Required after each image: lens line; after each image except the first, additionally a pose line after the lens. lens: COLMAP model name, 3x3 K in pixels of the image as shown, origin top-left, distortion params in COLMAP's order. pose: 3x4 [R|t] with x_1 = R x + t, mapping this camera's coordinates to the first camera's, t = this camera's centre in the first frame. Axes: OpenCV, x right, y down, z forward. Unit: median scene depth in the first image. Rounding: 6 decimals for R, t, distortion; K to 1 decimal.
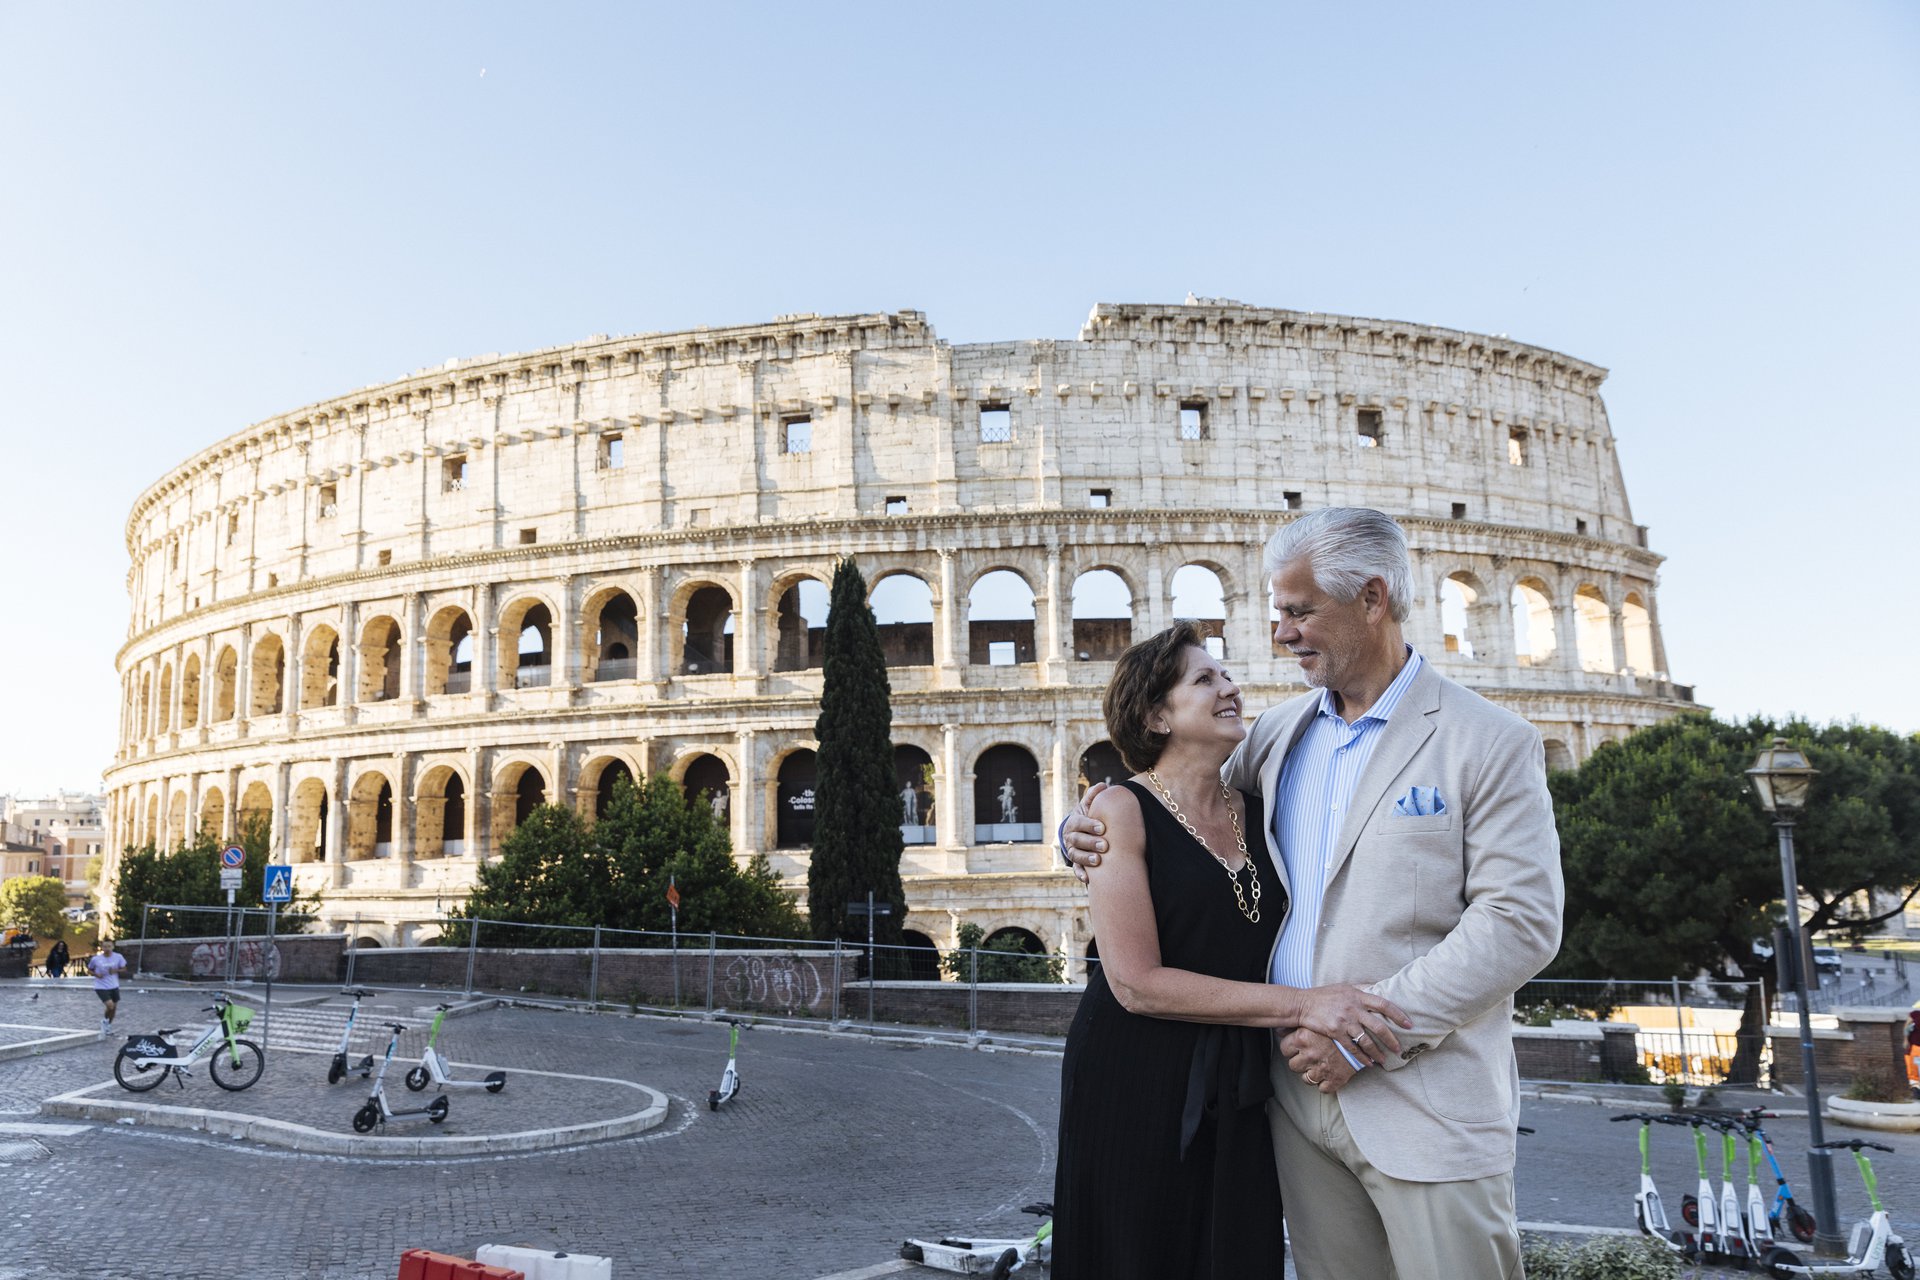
lens RADIAL K [[1264.4, 0, 938.3], [0, 1264.4, 673.6], [0, 0, 1]] dist [0.018651, -0.005091]
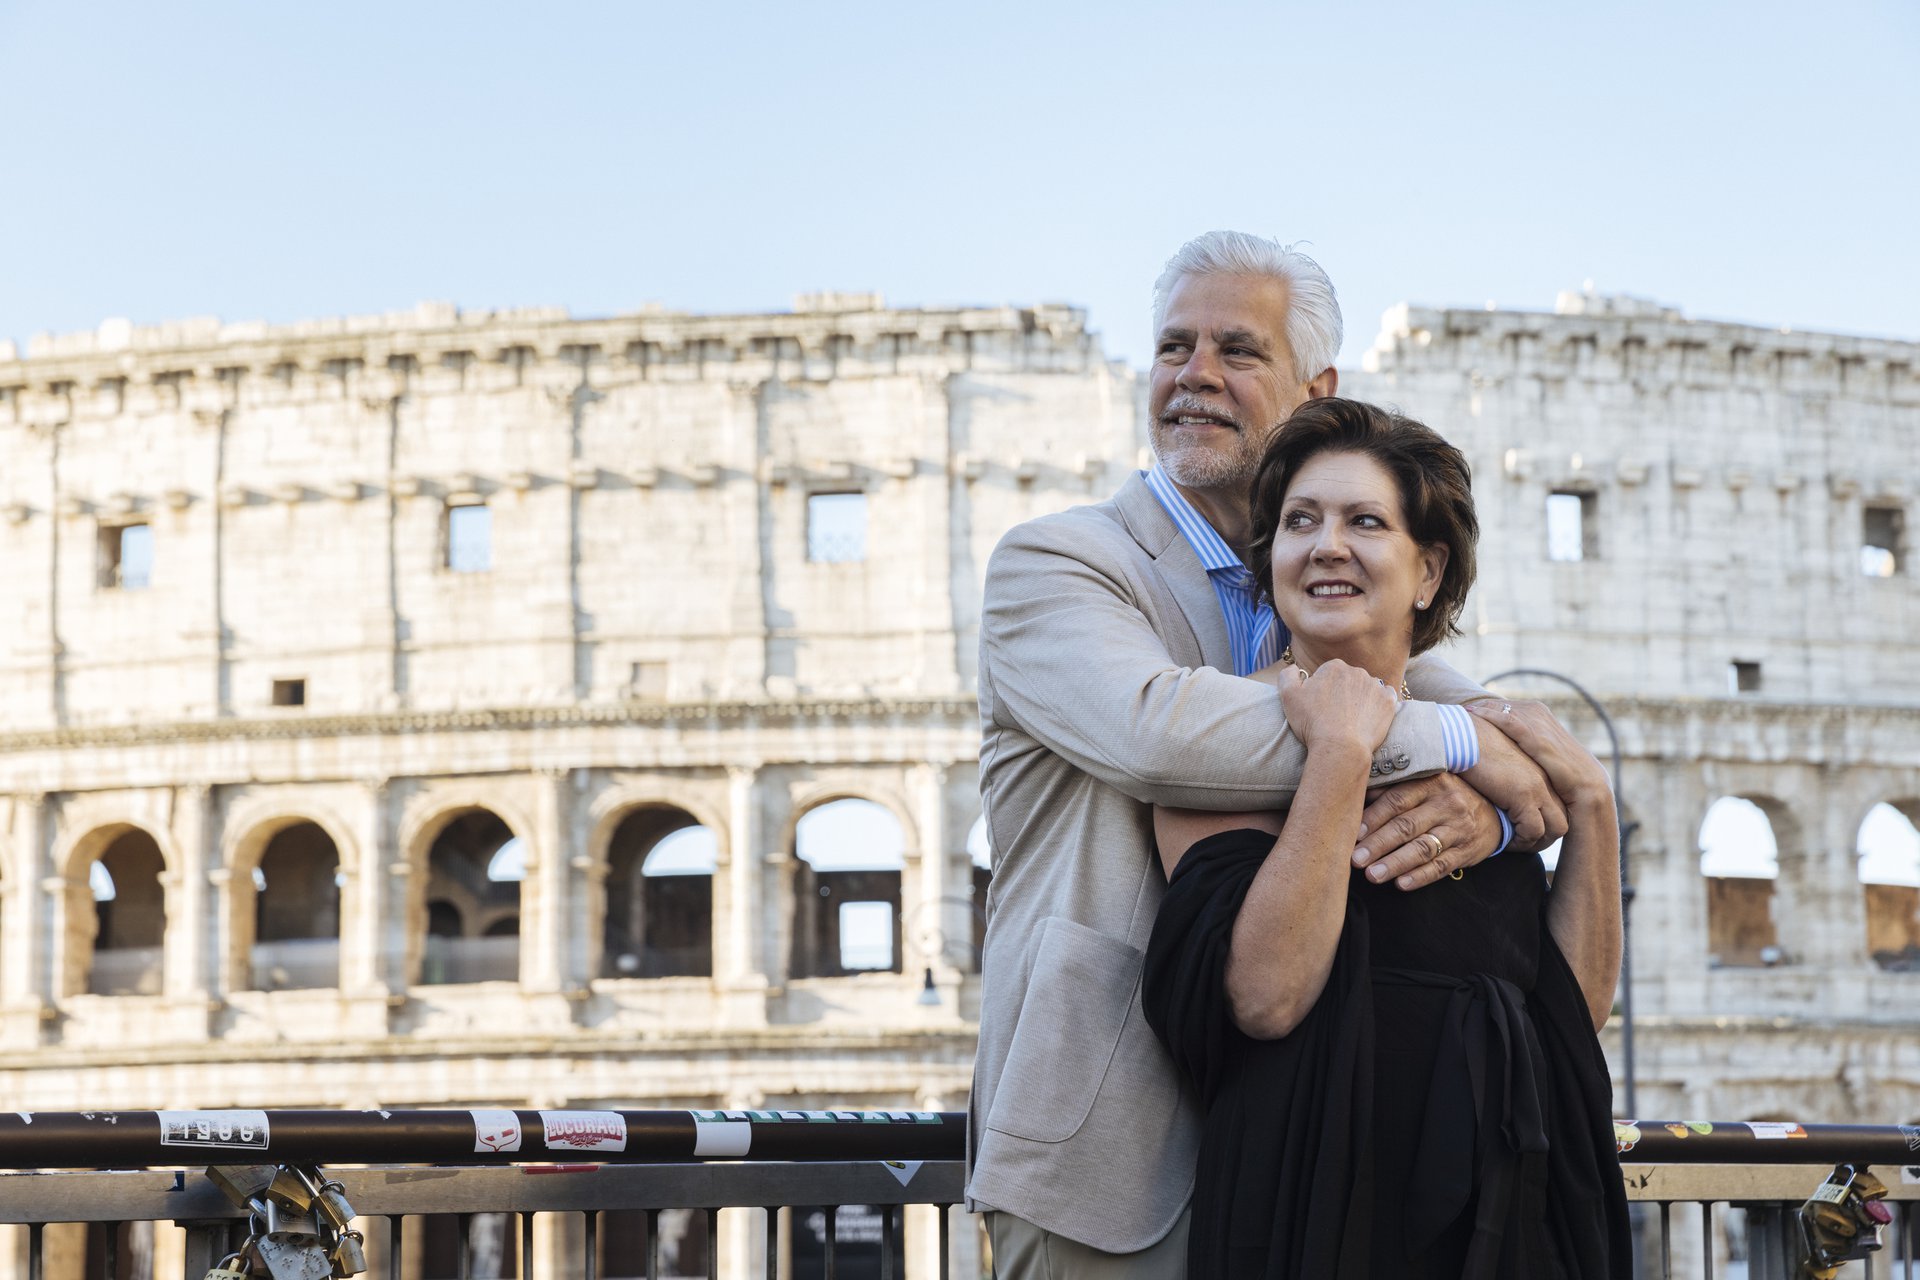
lens RADIAL K [[3753.8, 0, 949.7], [0, 3753.8, 641.1], [0, 0, 1]] dist [0.002416, 0.133455]
pose [[0.993167, 0.029511, 0.112905, -0.239526], [-0.026658, 0.999288, -0.026701, -0.099421], [-0.113613, 0.023509, 0.993247, -0.554835]]
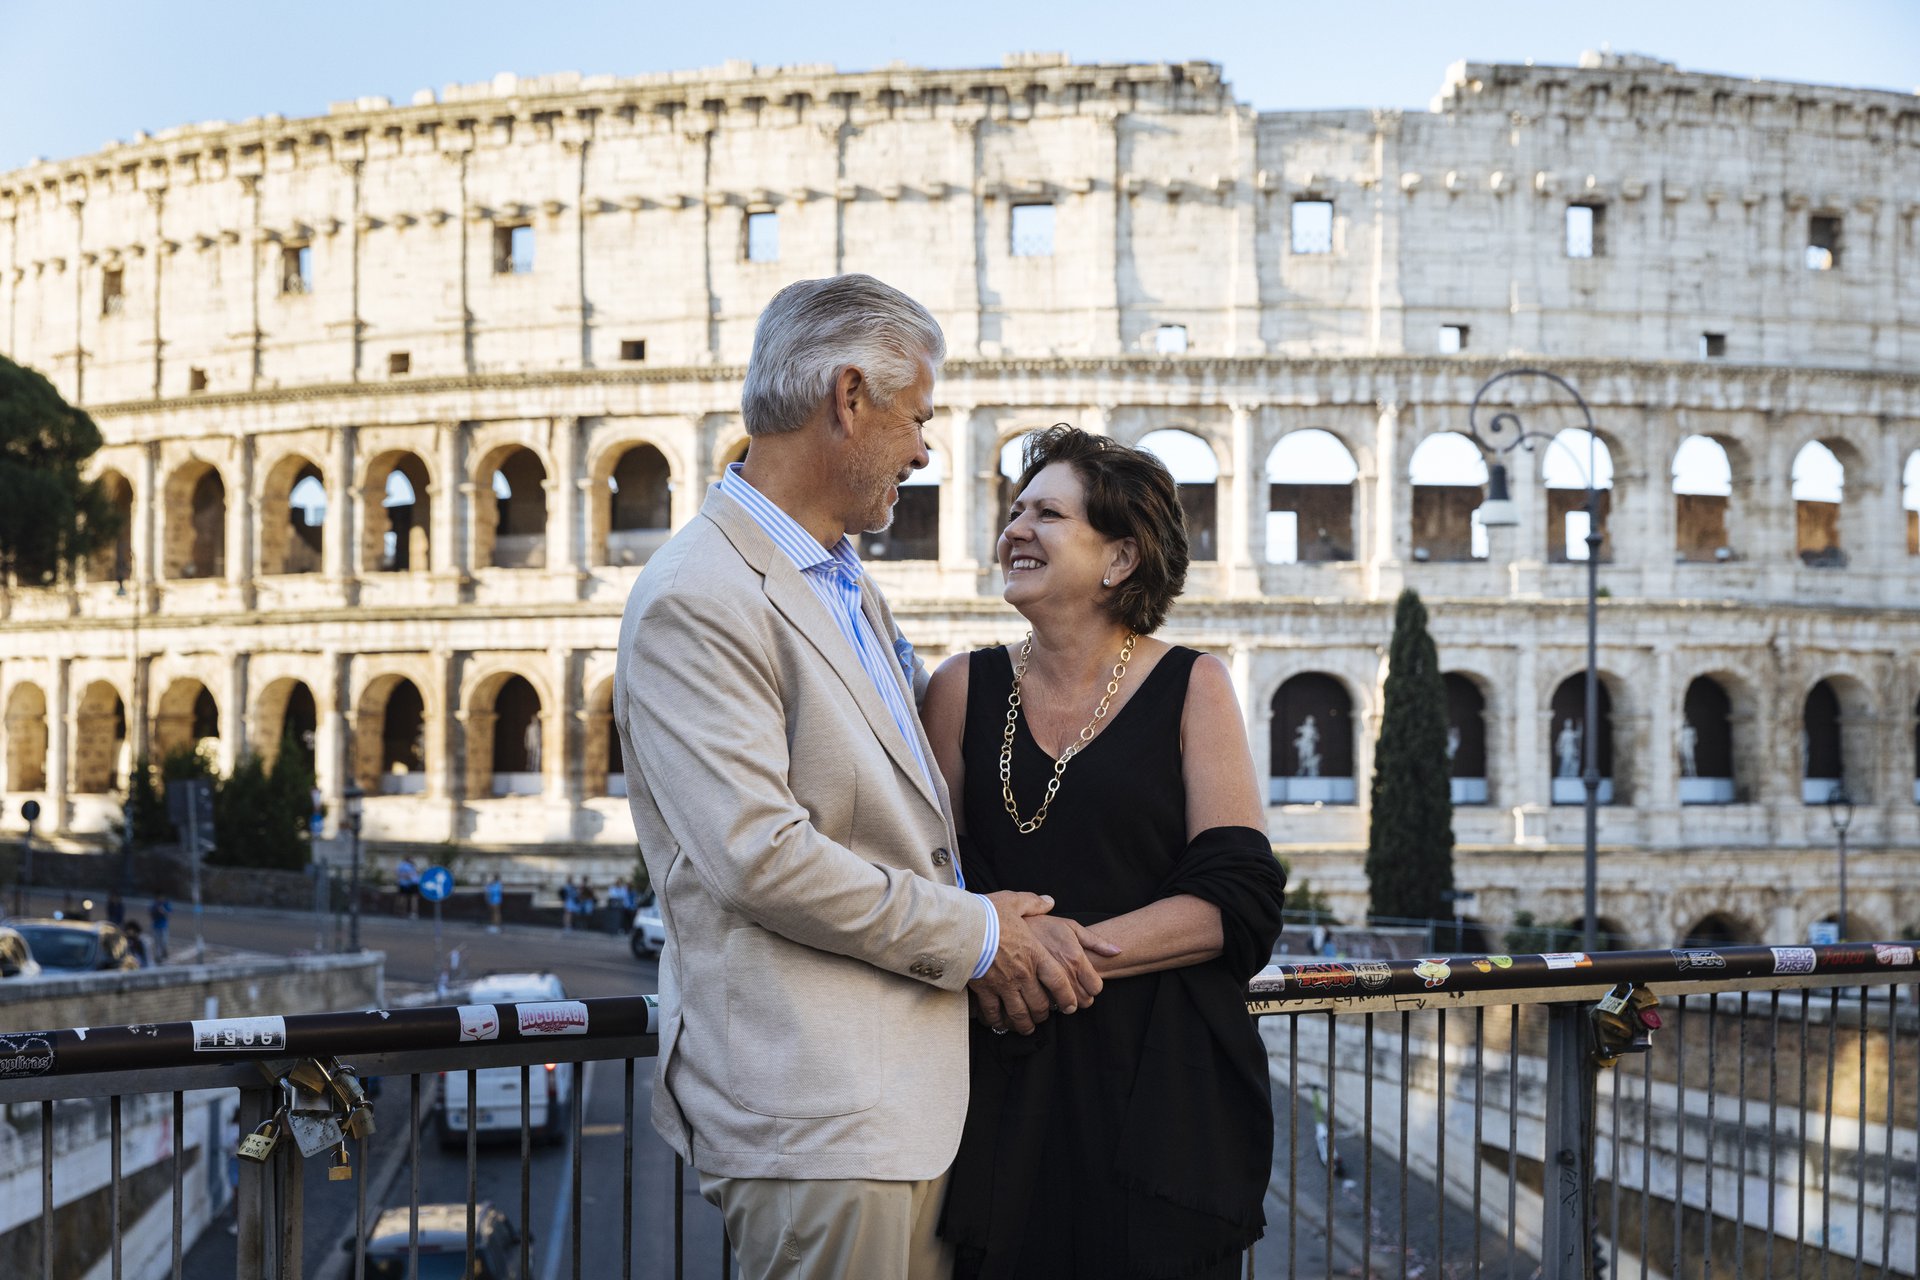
lens RADIAL K [[2729.1, 0, 908.4], [0, 2729.1, 674.4], [0, 0, 1]] dist [0.008719, 0.014435]
pose [[0.998744, 0.029977, 0.040148, -0.235303], [-0.034209, 0.993426, 0.109247, -0.104185], [-0.036609, -0.110483, 0.993204, -0.549927]]
